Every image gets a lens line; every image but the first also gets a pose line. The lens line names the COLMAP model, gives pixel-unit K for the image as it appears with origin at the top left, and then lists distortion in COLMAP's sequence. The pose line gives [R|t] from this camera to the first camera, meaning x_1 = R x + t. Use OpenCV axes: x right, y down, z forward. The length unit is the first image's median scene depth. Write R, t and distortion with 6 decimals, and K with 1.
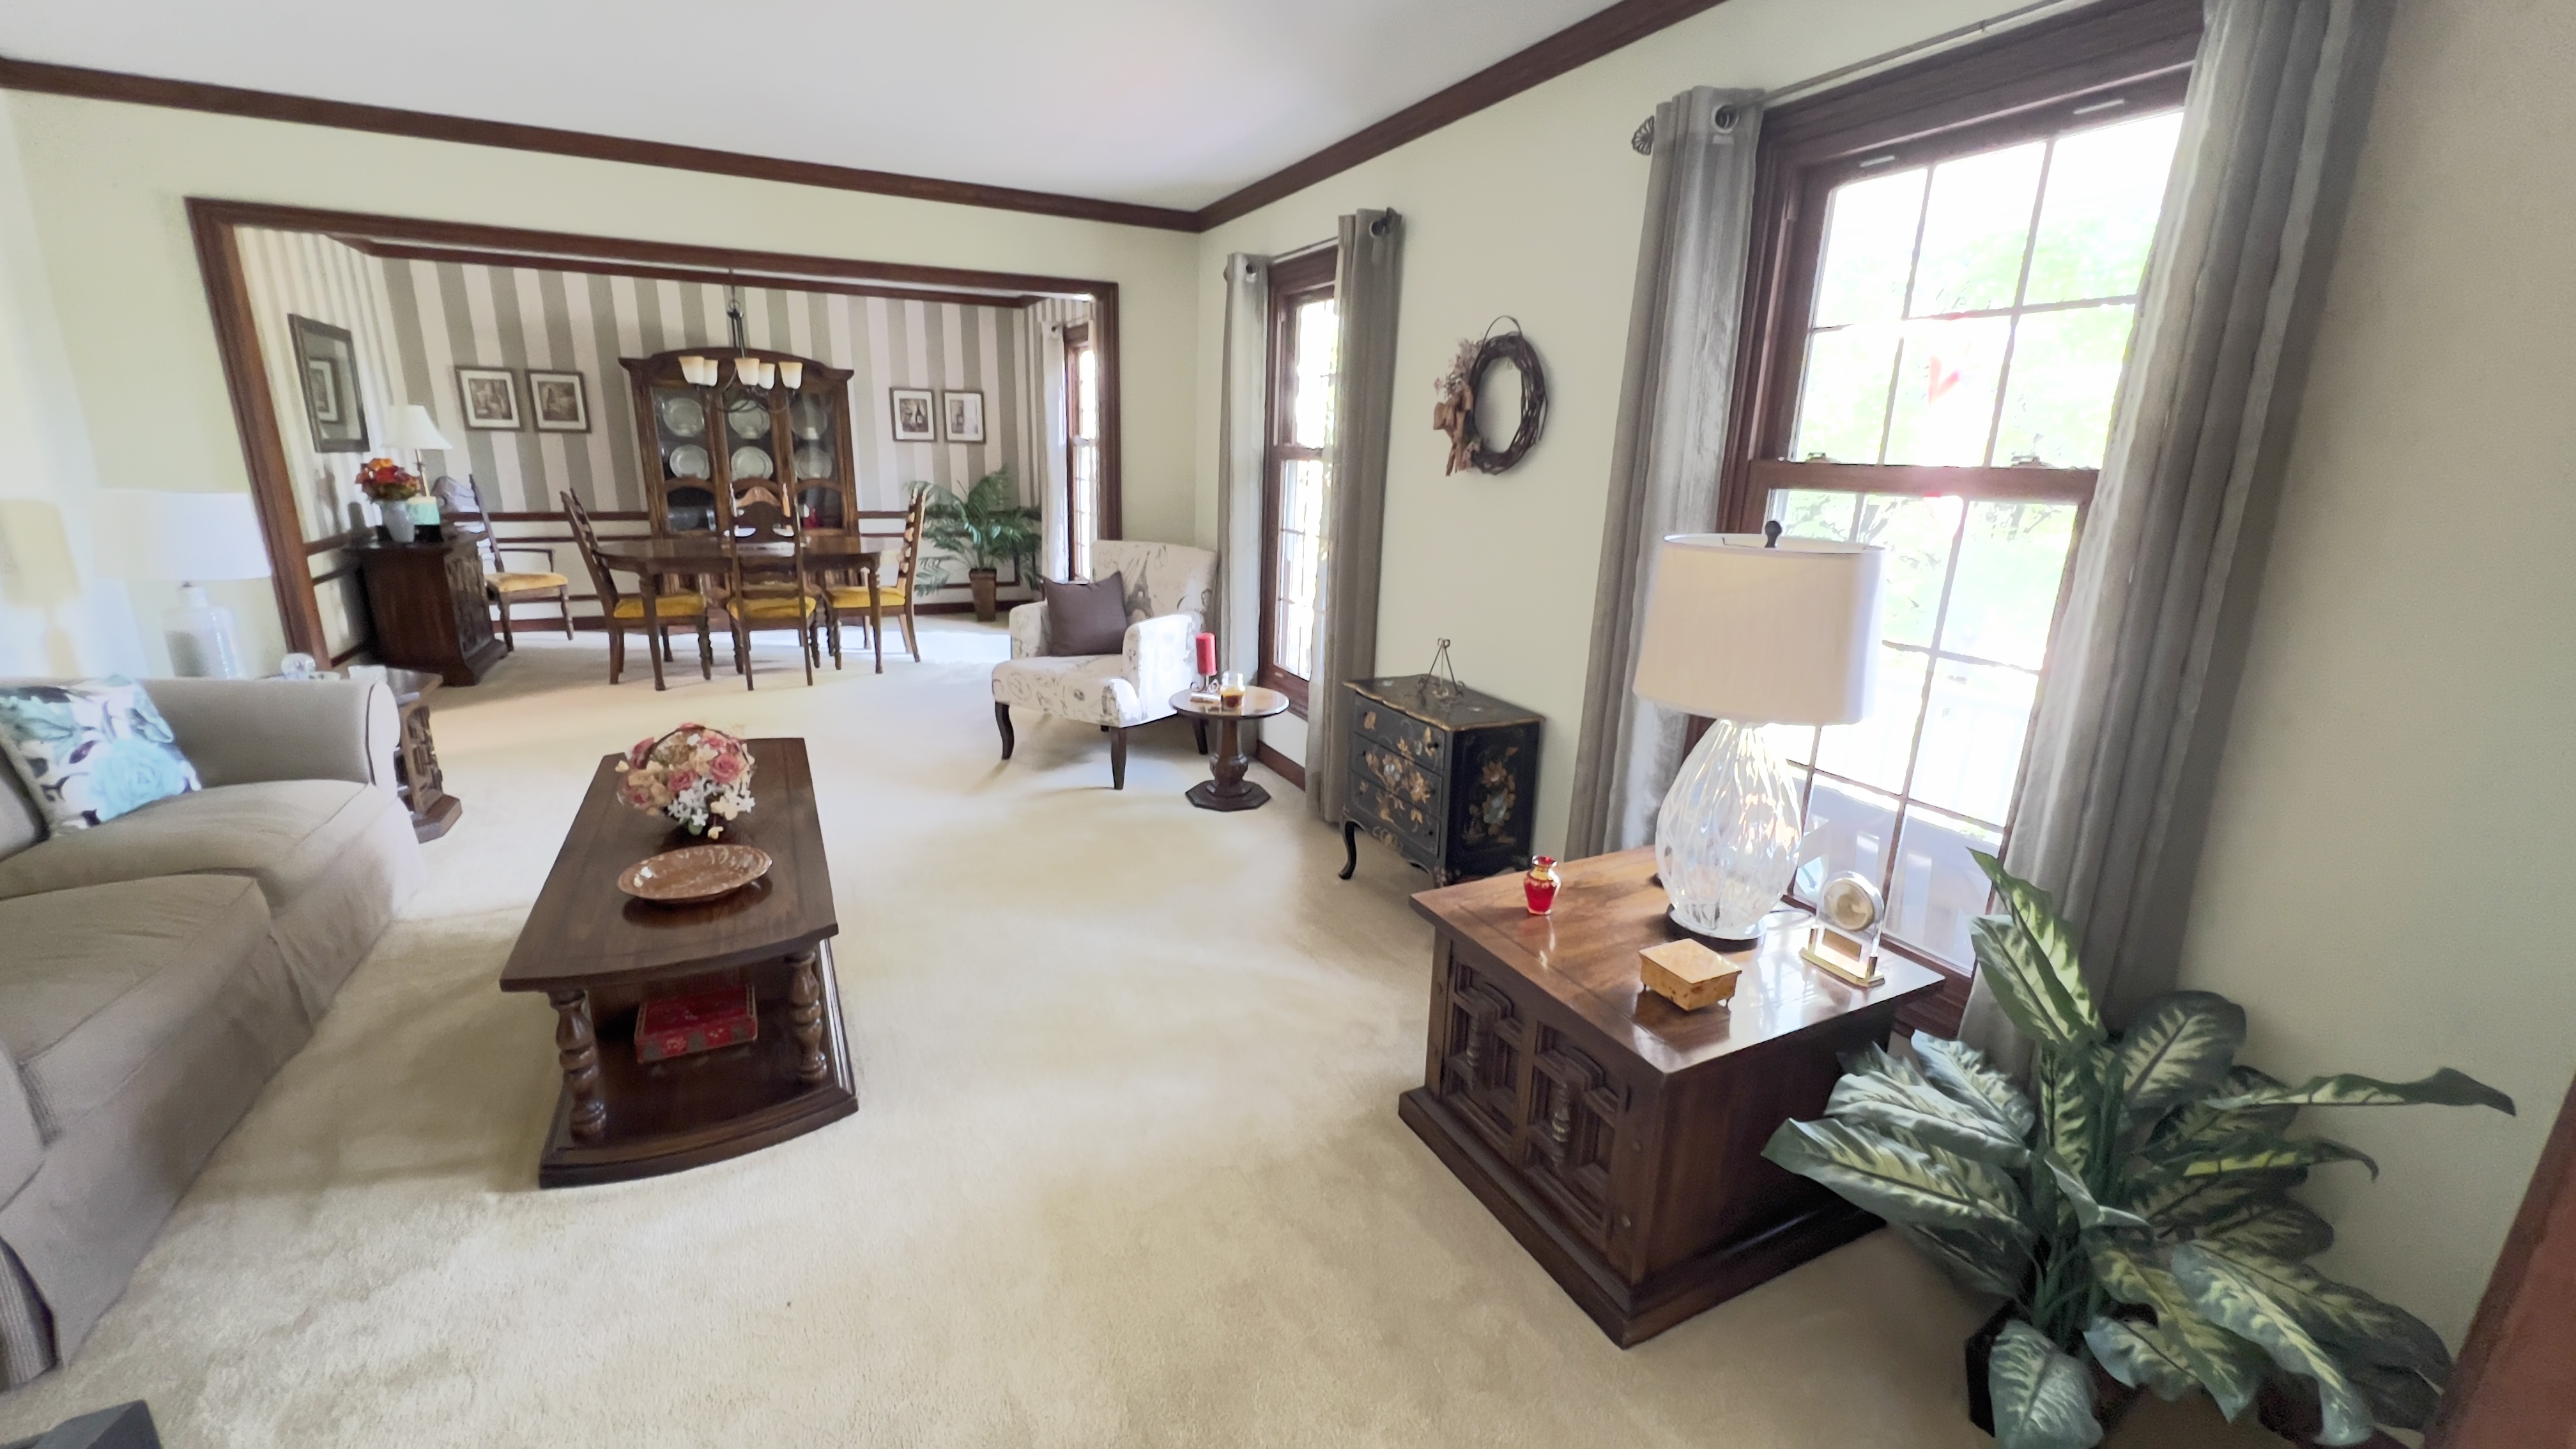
lens RADIAL K [[1029.4, 0, 1288.6], [0, 1029.4, 727.7], [0, 0, 1]] dist [-0.001166, -0.000127]
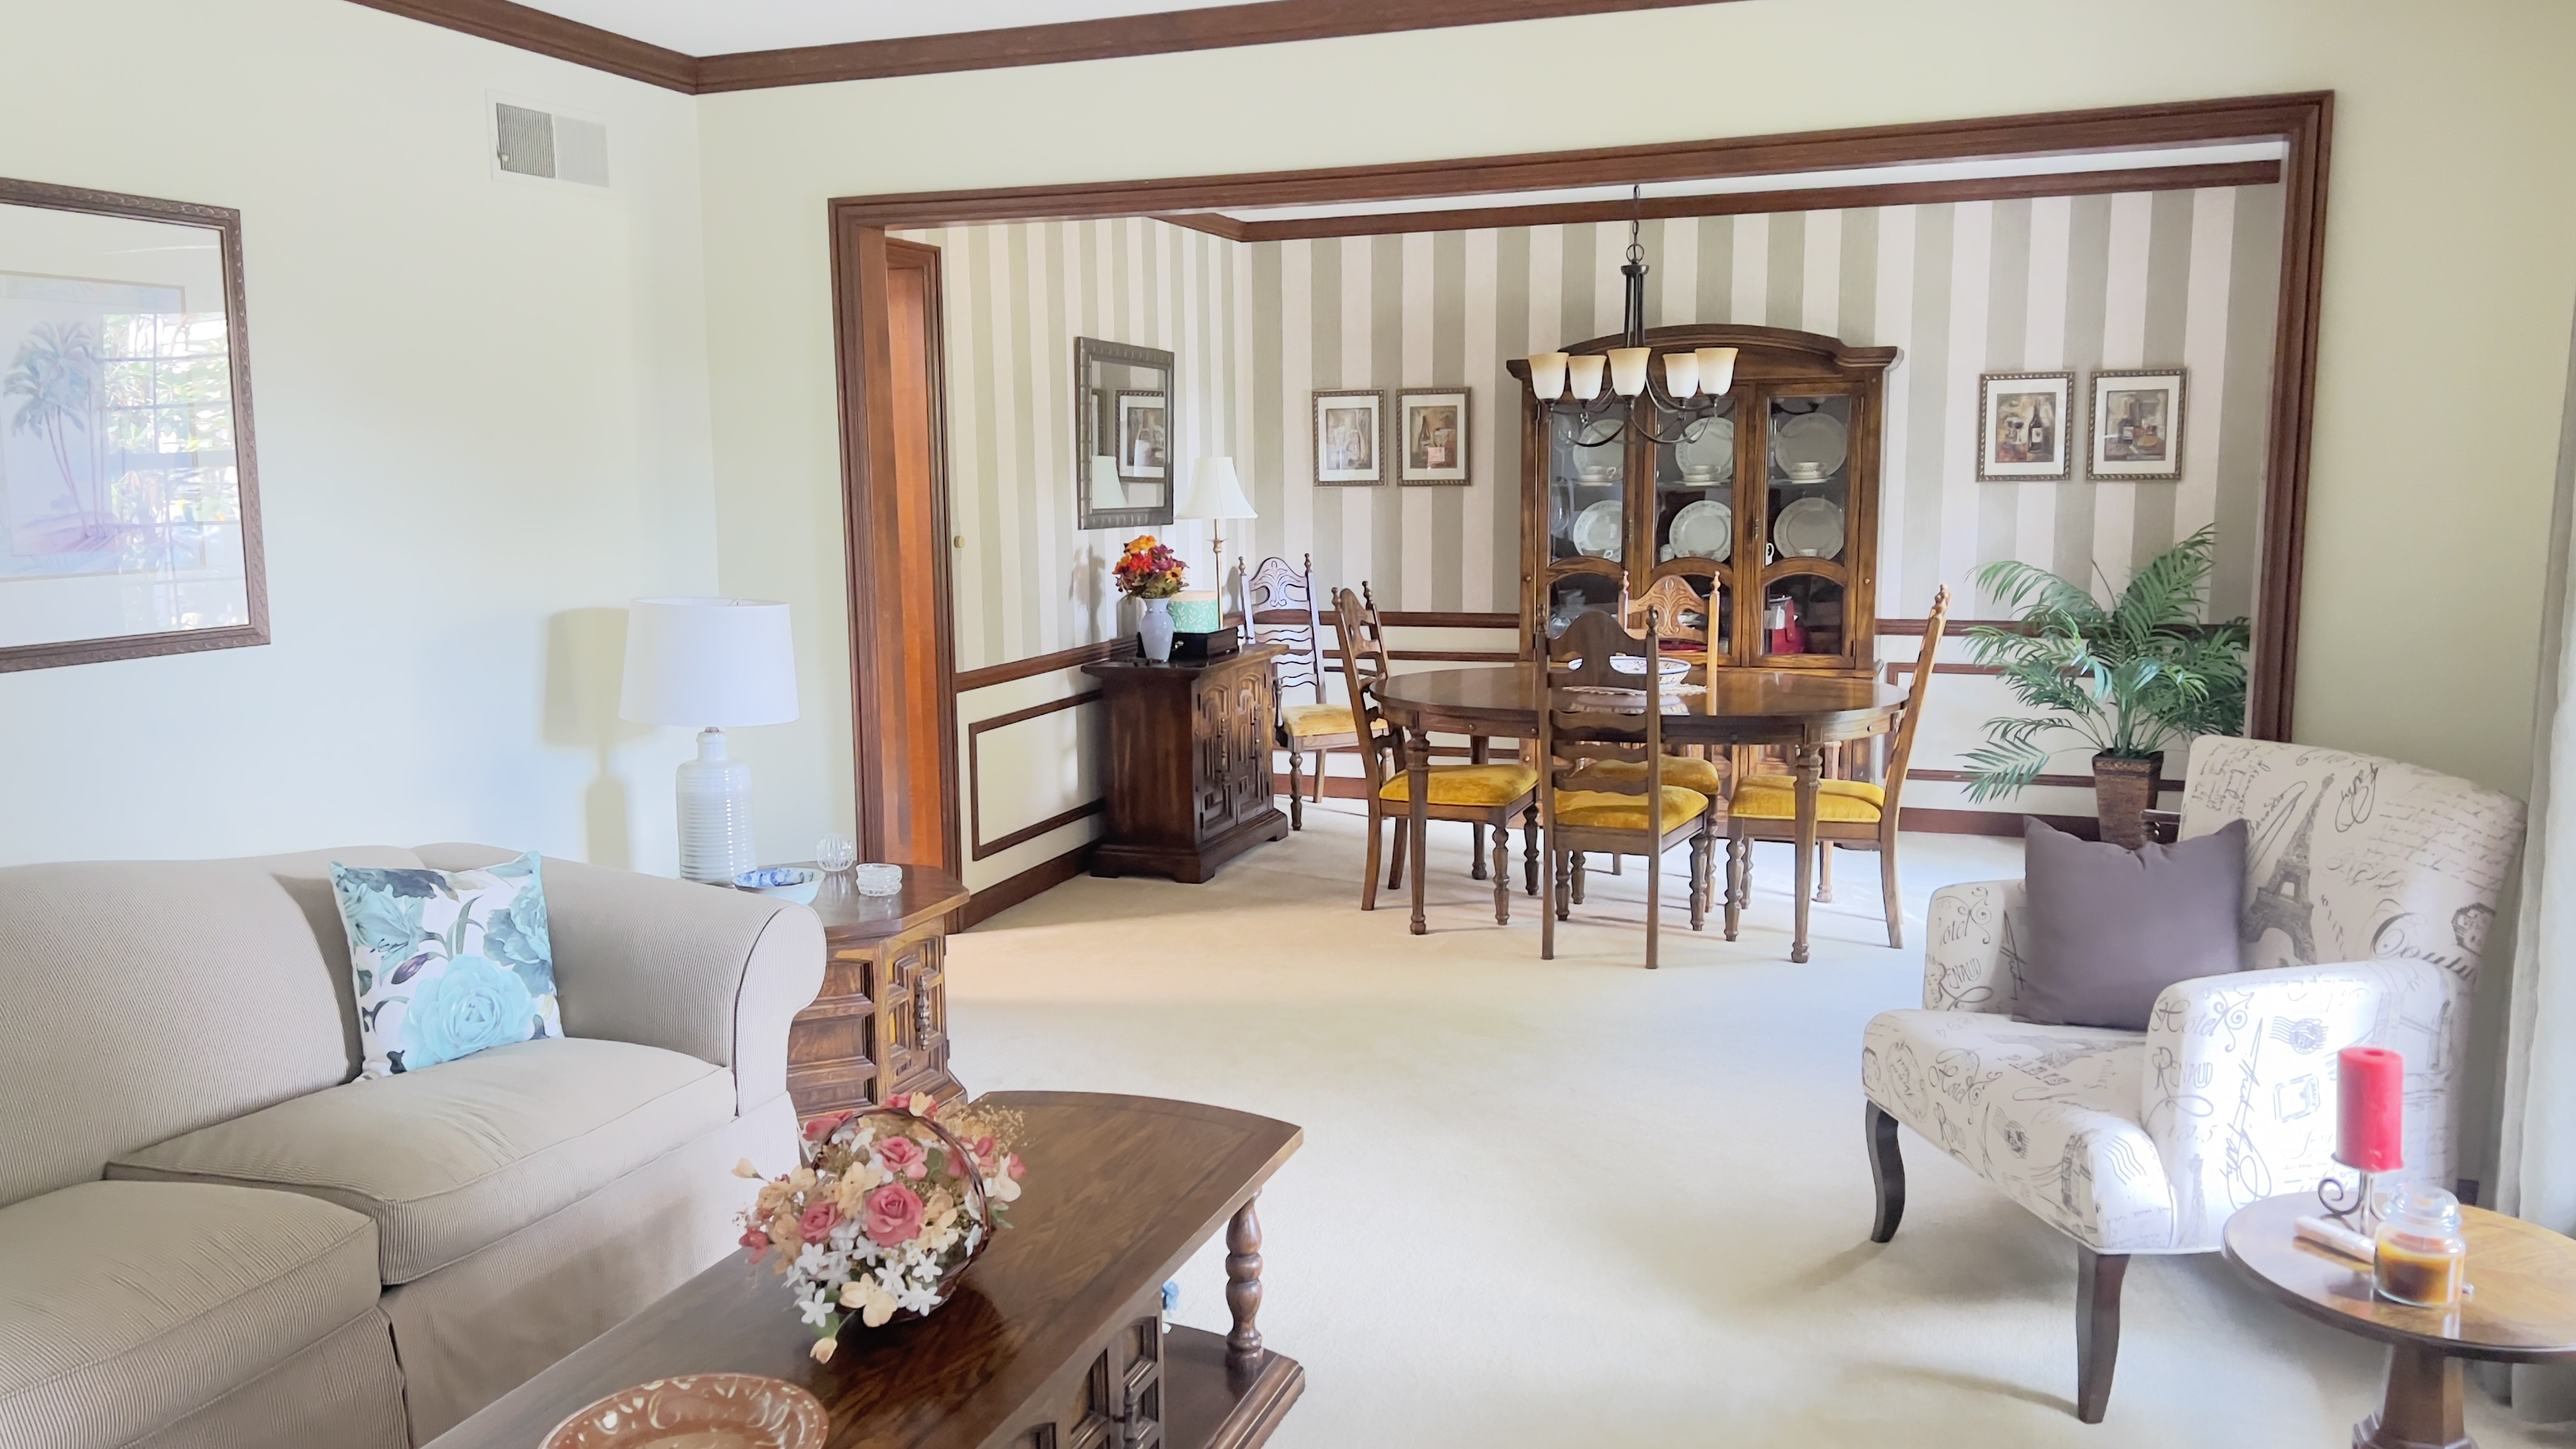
lens RADIAL K [[1914.6, 0, 1245.0], [0, 1914.6, 738.3], [0, 0, 1]] dist [0.023992, -0.029524]
pose [[0.670964, 0.071081, -0.738075, 0.080804], [-0.165082, 0.984732, -0.055236, -0.060684], [0.722879, 0.158904, 0.672454, 0.185908]]
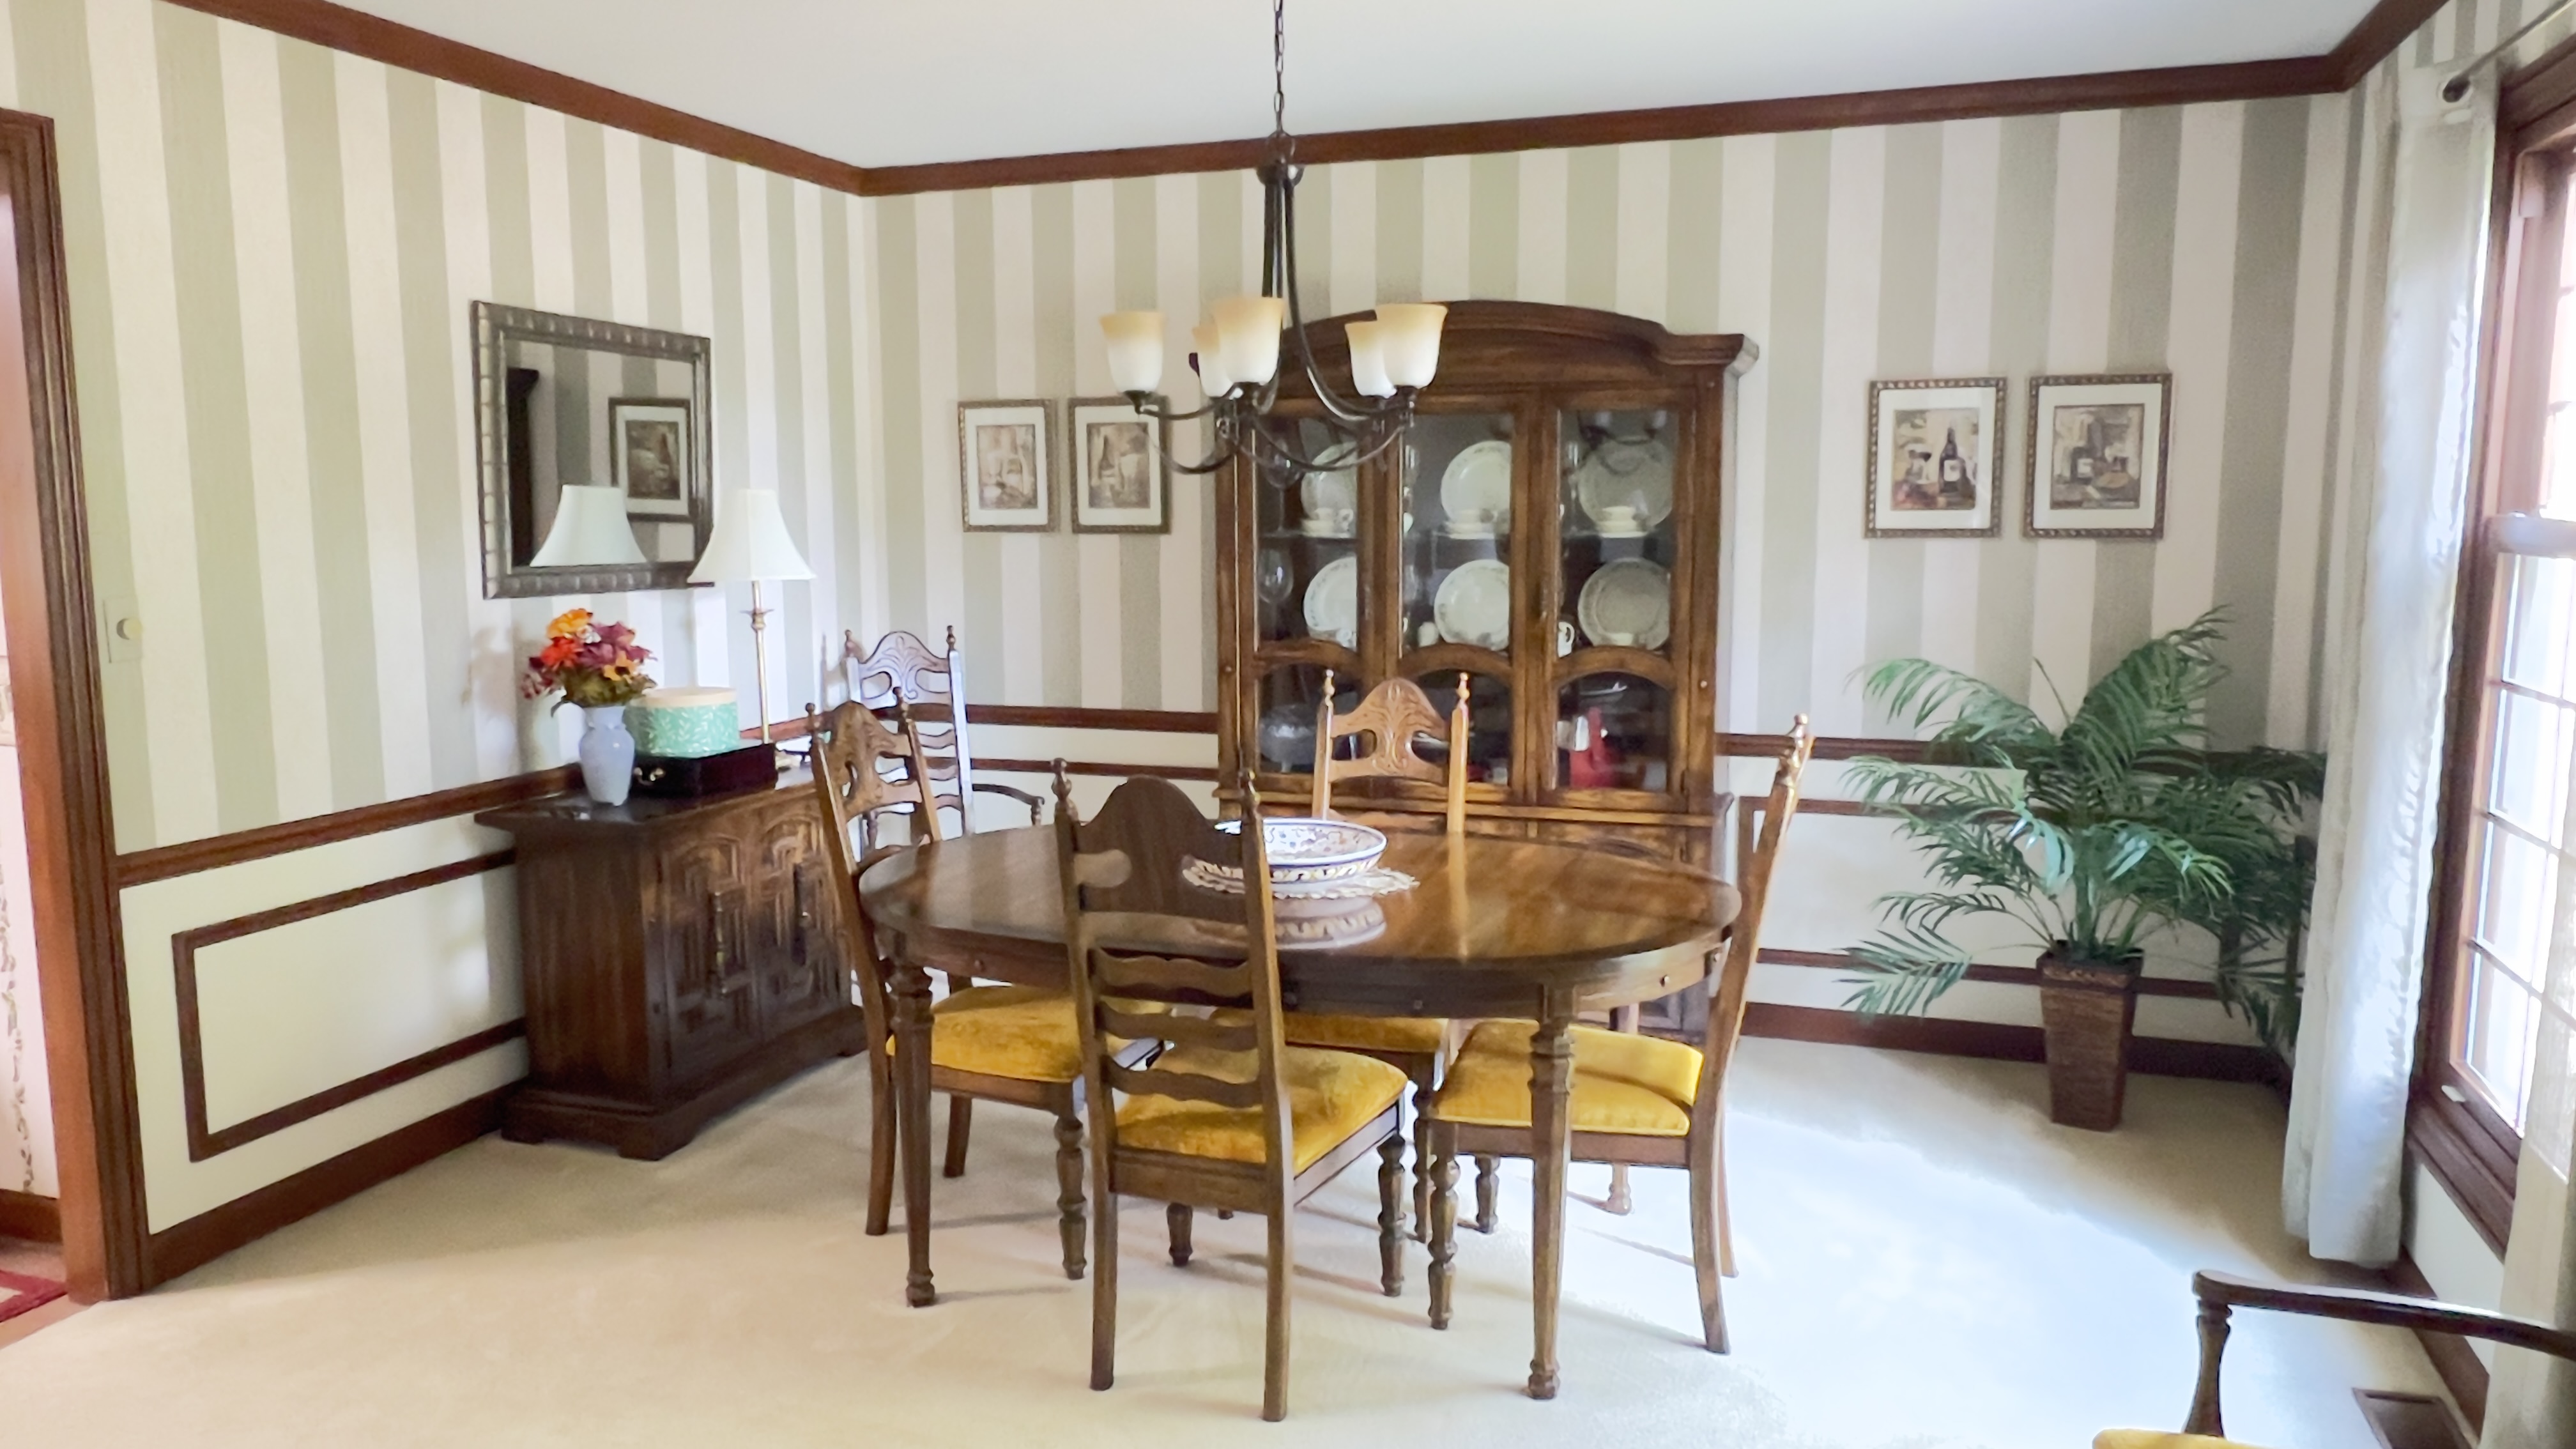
lens RADIAL K [[1762.5, 0, 1279.8], [0, 1762.5, 724.5], [0, 0, 1]] dist [0.001789, -0.012519]
pose [[0.693426, 0.062400, -0.717820, -0.121399], [-0.168166, 0.982745, -0.077021, -0.172547], [0.700628, 0.174122, 0.691955, 0.583752]]
